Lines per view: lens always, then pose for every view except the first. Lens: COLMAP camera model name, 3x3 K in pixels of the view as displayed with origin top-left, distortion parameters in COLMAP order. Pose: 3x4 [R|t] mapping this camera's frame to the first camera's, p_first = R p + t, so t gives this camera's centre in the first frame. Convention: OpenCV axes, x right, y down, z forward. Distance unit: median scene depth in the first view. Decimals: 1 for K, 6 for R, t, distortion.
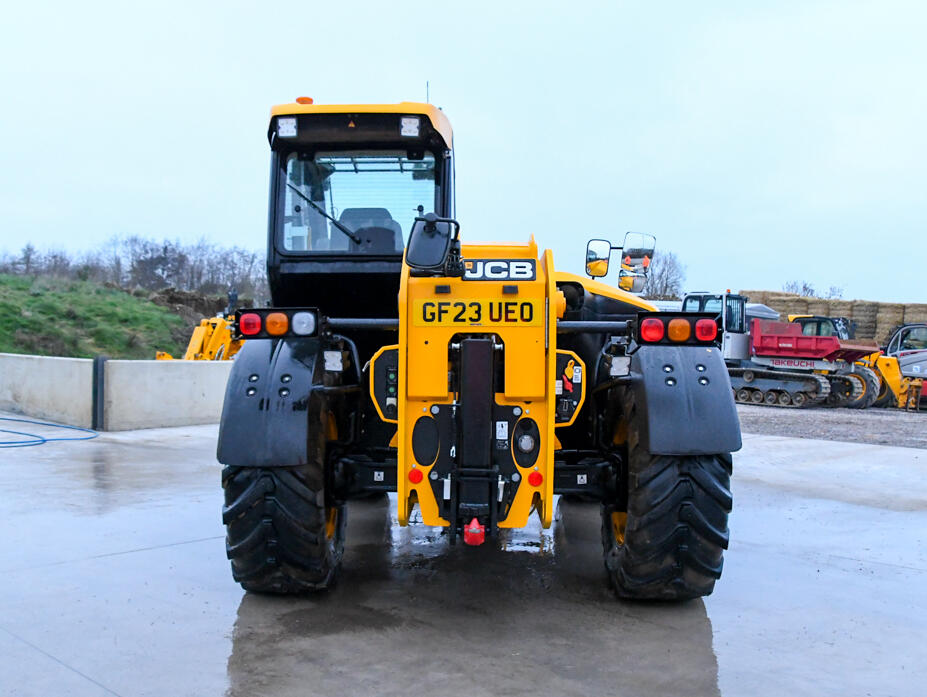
lens RADIAL K [[939.2, 0, 494.8], [0, 939.2, 366.3], [0, 0, 1]] dist [-0.109059, 0.014799]
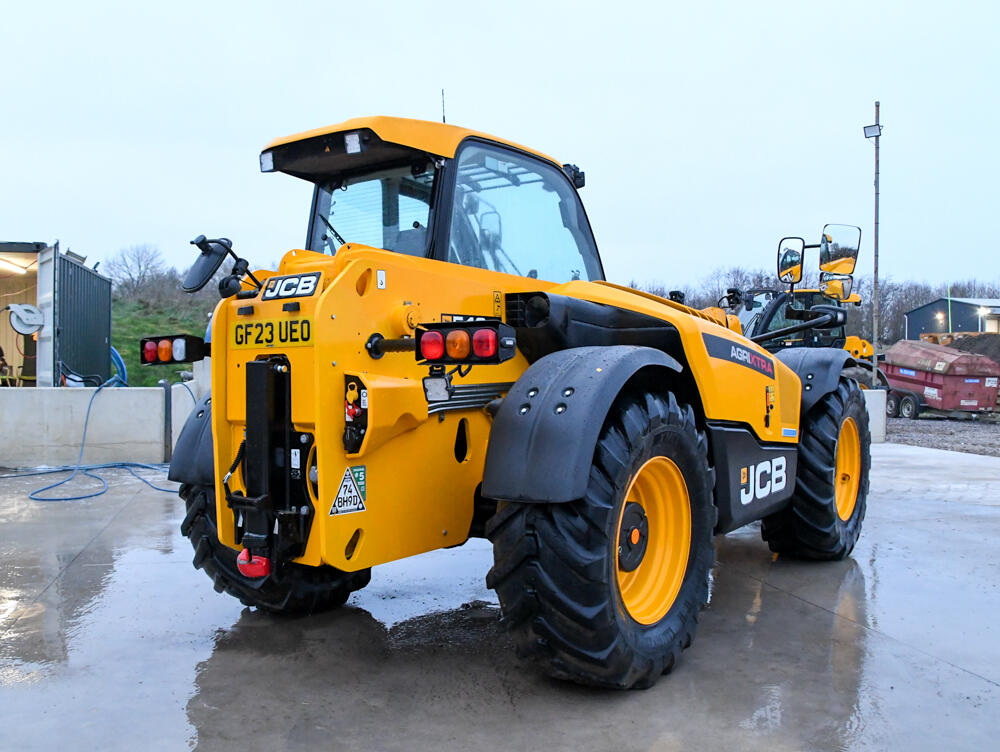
lens RADIAL K [[951.3, 0, 500.0], [0, 951.3, 376.0], [0, 0, 1]] dist [-0.112190, -0.004776]
pose [[0.804702, -0.010124, -0.593592, 0.731816], [-0.002620, 0.999784, -0.020604, 0.005097], [0.593673, 0.018135, 0.804502, 0.368812]]
